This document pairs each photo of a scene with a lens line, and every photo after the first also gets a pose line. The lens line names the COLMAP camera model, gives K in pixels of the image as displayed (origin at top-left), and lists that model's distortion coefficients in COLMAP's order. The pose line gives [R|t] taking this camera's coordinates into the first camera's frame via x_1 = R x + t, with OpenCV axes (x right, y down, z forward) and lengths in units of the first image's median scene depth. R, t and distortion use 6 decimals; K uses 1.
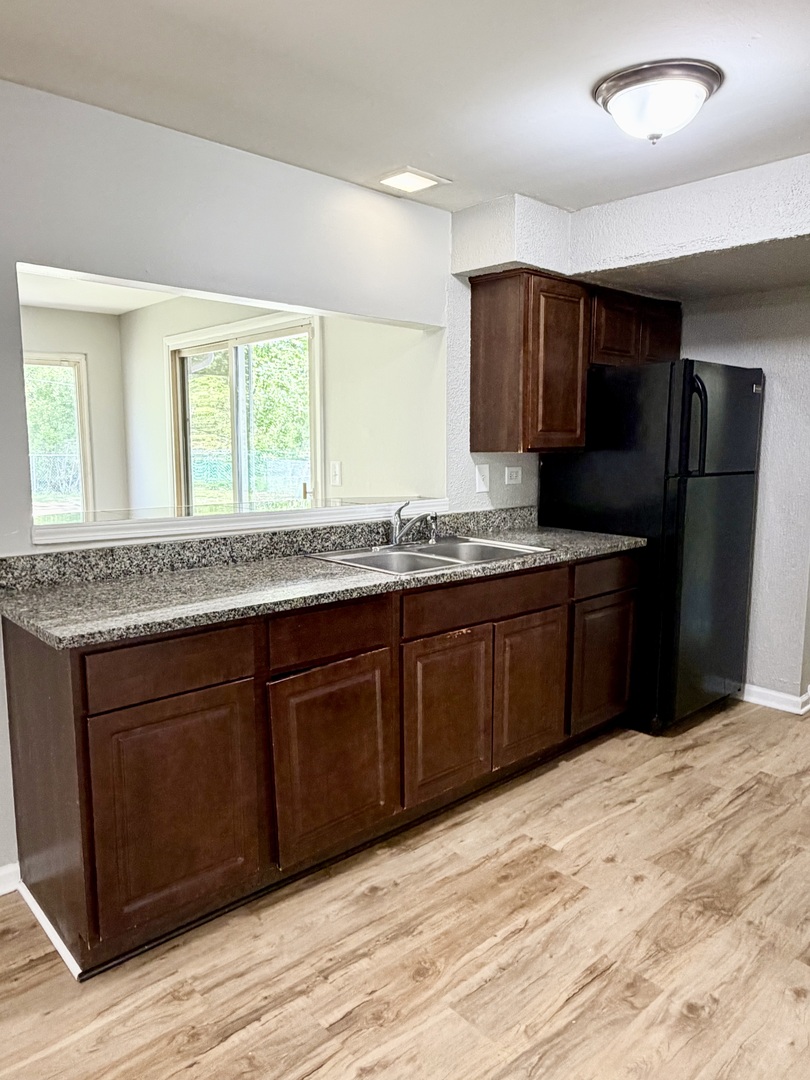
lens RADIAL K [[752.6, 0, 402.7], [0, 752.6, 538.6], [0, 0, 1]] dist [0.000649, -0.002085]
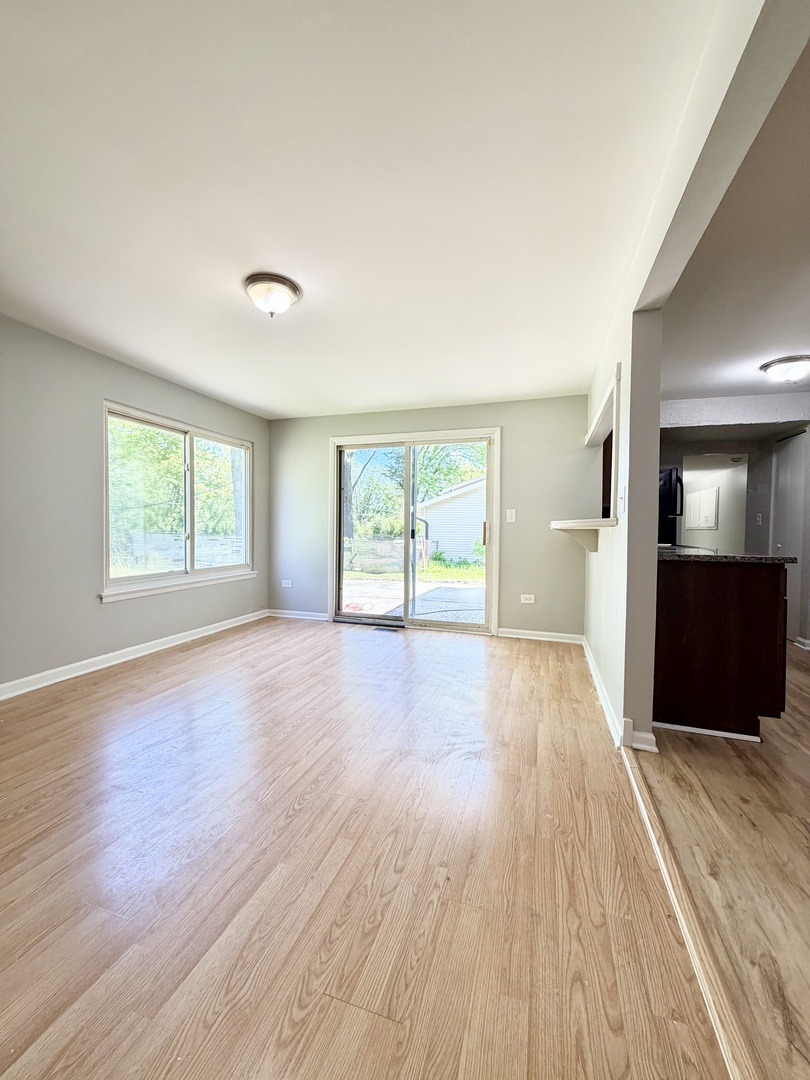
lens RADIAL K [[432.7, 0, 407.9], [0, 432.7, 536.9], [0, 0, 1]] dist [-0.001736, 0.000783]
pose [[0.865826, -0.000890, 0.500344, -1.449425], [0.056106, 0.993864, -0.095320, 0.091039], [-0.497189, 0.110603, 0.860564, 0.347509]]
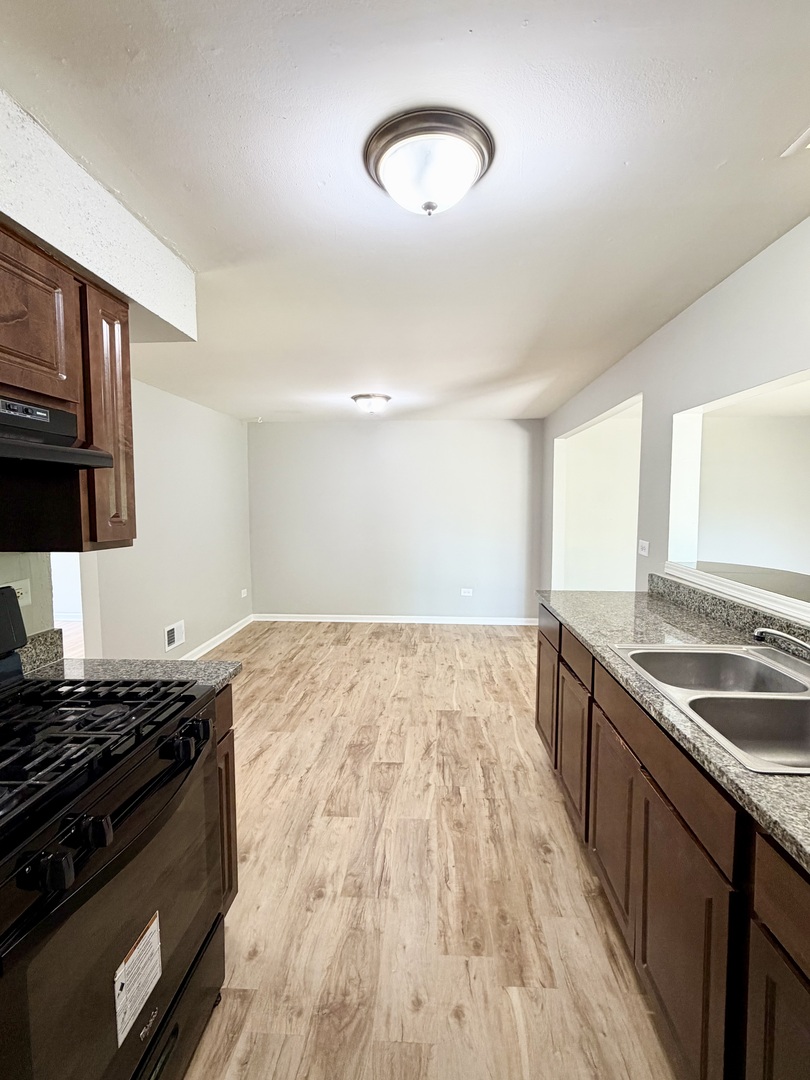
lens RADIAL K [[499.8, 0, 403.2], [0, 499.8, 541.1], [0, 0, 1]] dist [-0.000891, -0.000889]
pose [[-0.719371, 0.055670, -0.692392, 0.719930], [-0.092283, 0.980288, 0.174697, -0.200995], [0.688469, 0.189568, -0.700053, 1.319308]]
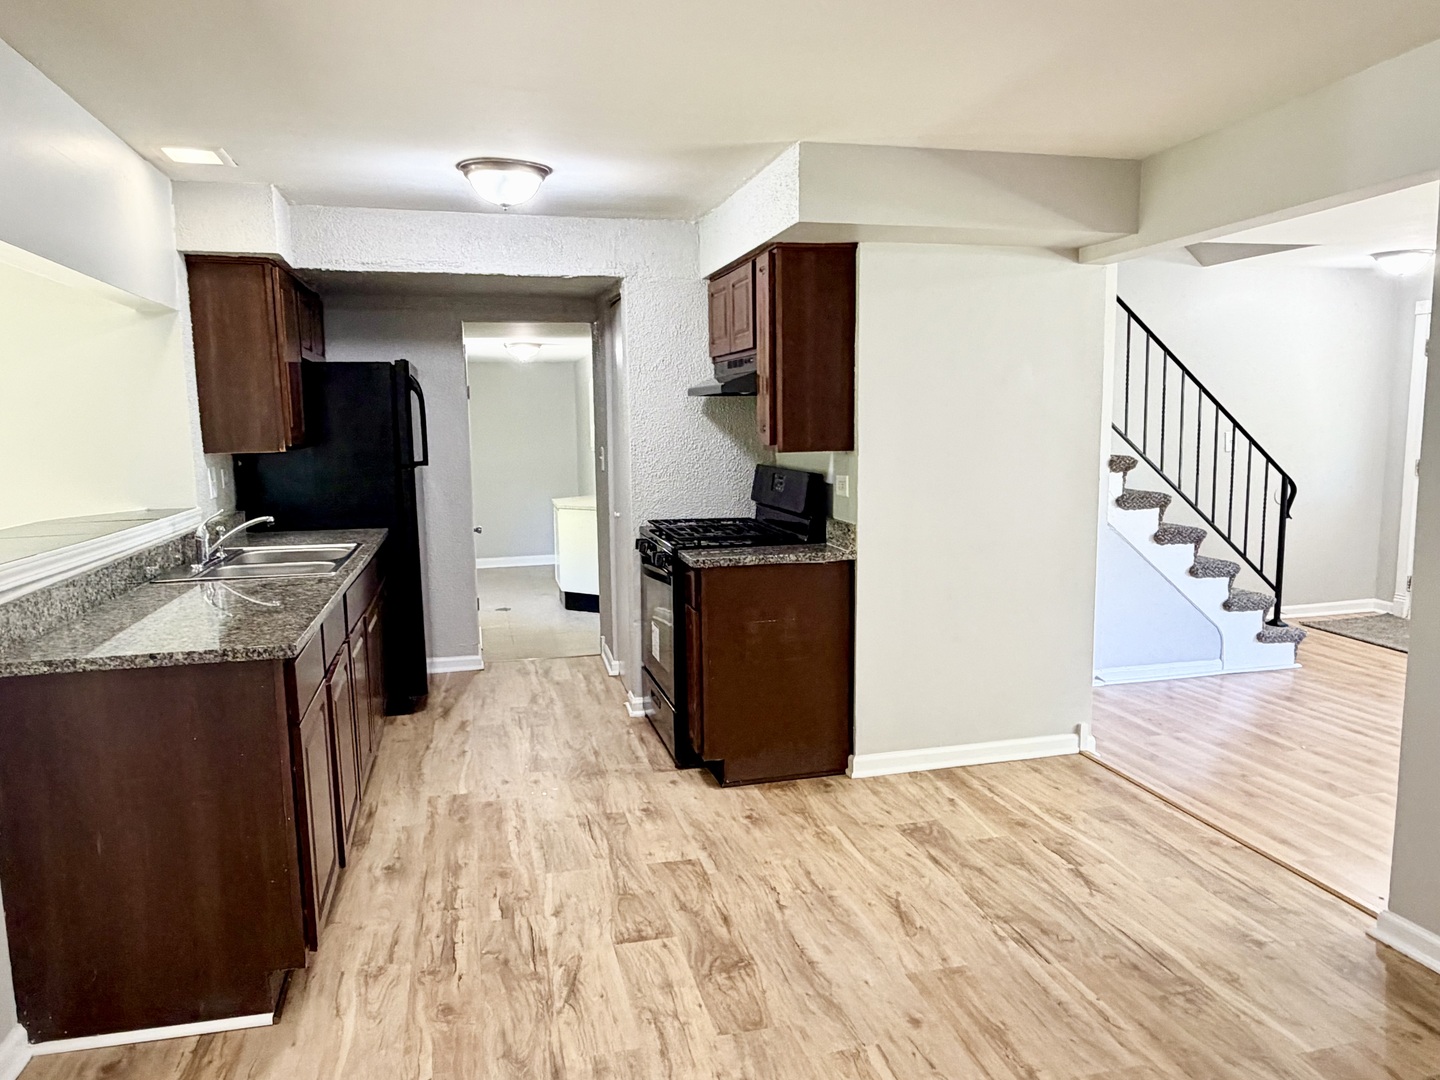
lens RADIAL K [[1003.5, 0, 712.5], [0, 1003.5, 552.0], [0, 0, 1]] dist [0.000649, -0.002085]
pose [[0.477774, -0.126574, 0.869316, -0.967481], [0.133275, 0.988555, 0.070688, -0.007960], [-0.868314, 0.082085, 0.489175, -0.110882]]
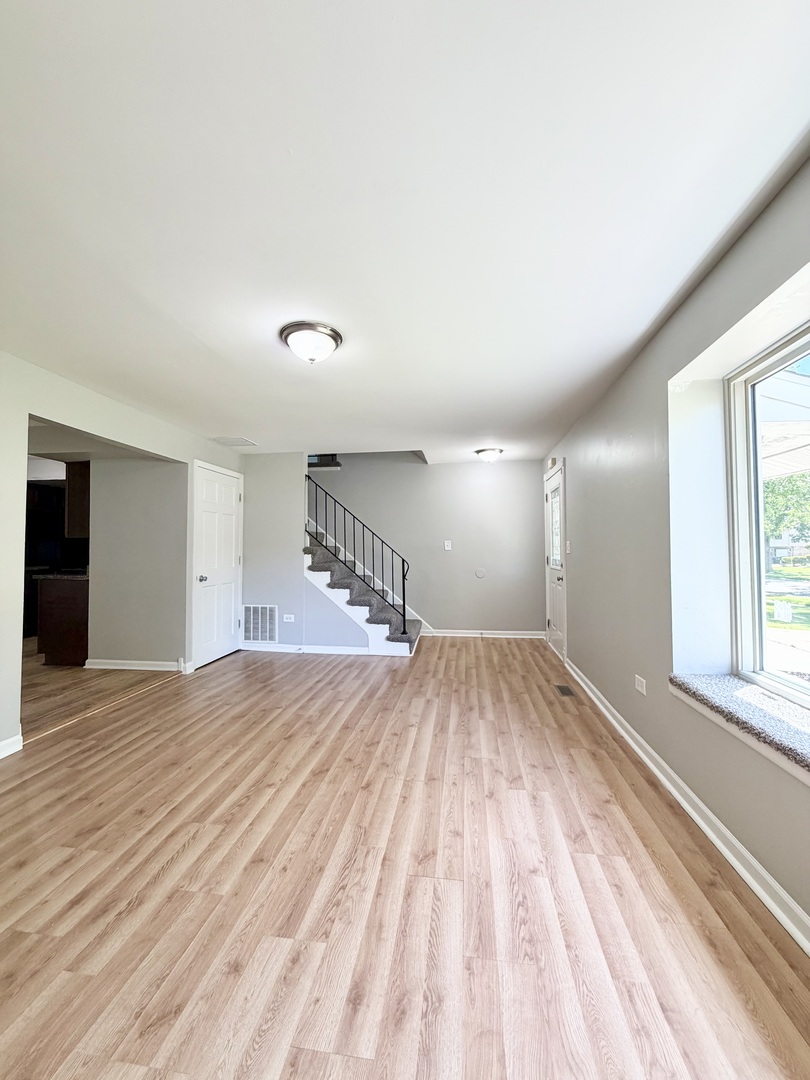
lens RADIAL K [[432.7, 0, 407.4], [0, 432.7, 538.9], [0, 0, 1]] dist [-0.001736, 0.000783]
pose [[0.763137, 0.009732, 0.646164, 0.446759], [0.087703, 0.989076, -0.118477, 0.322447], [-0.640258, 0.147084, 0.753947, -1.789402]]
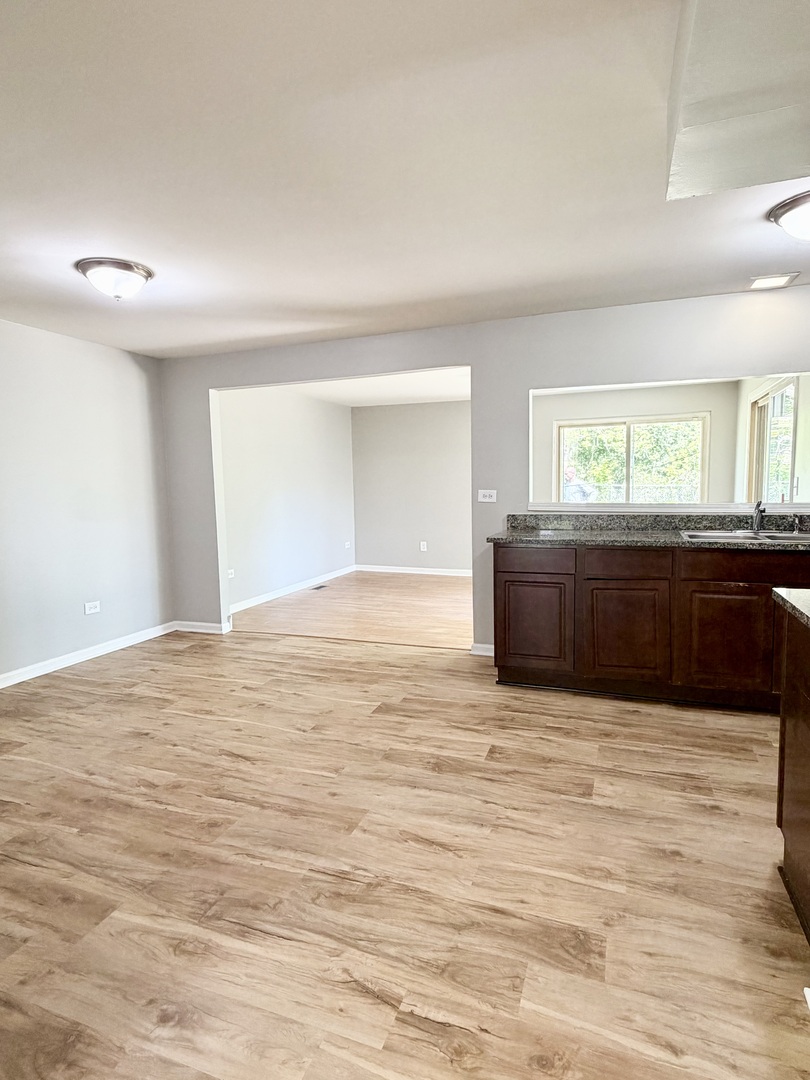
lens RADIAL K [[586.0, 0, 402.2], [0, 586.0, 540.6], [0, 0, 1]] dist [-0.001820, -0.000870]
pose [[0.450425, 0.080141, -0.889210, 0.895817], [-0.100541, 0.994181, 0.038673, 0.066260], [0.887135, 0.071983, 0.455862, -0.147345]]
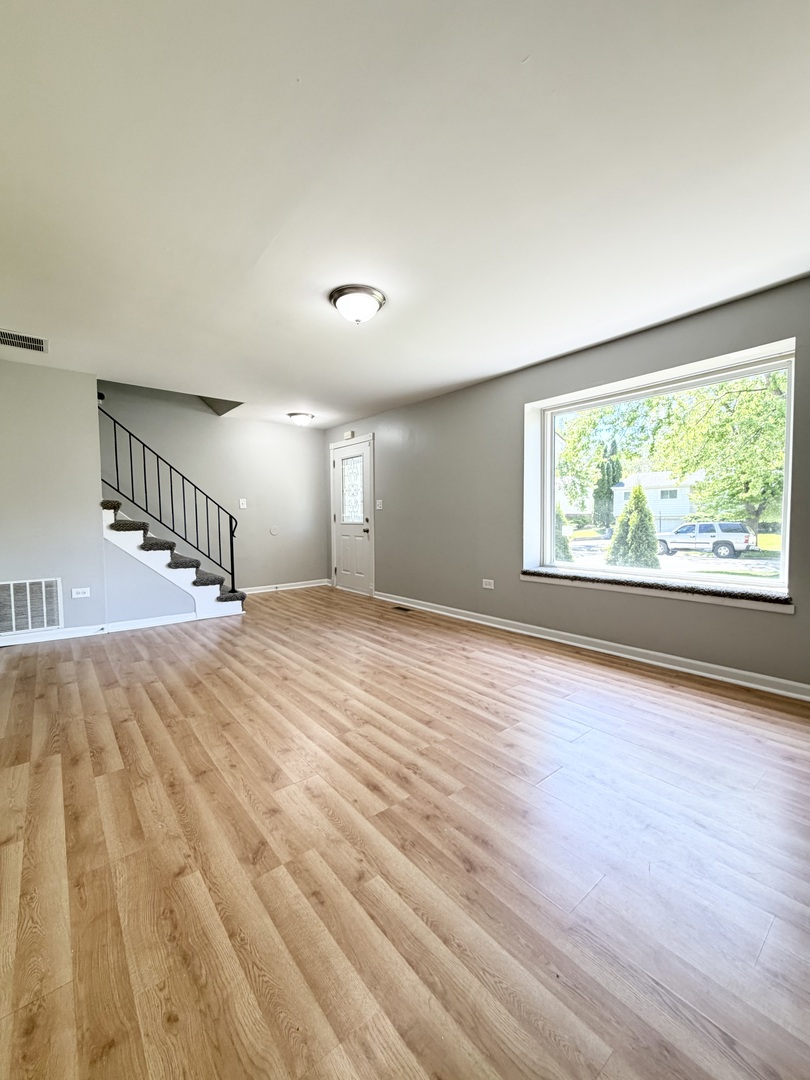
lens RADIAL K [[432.7, 0, 408.5], [0, 432.7, 544.5], [0, 0, 1]] dist [-0.001736, 0.000783]
pose [[0.039994, -0.067463, 0.996920, -0.209062], [0.133497, 0.989134, 0.061581, 0.287691], [-0.990242, 0.130623, 0.048565, -1.062546]]
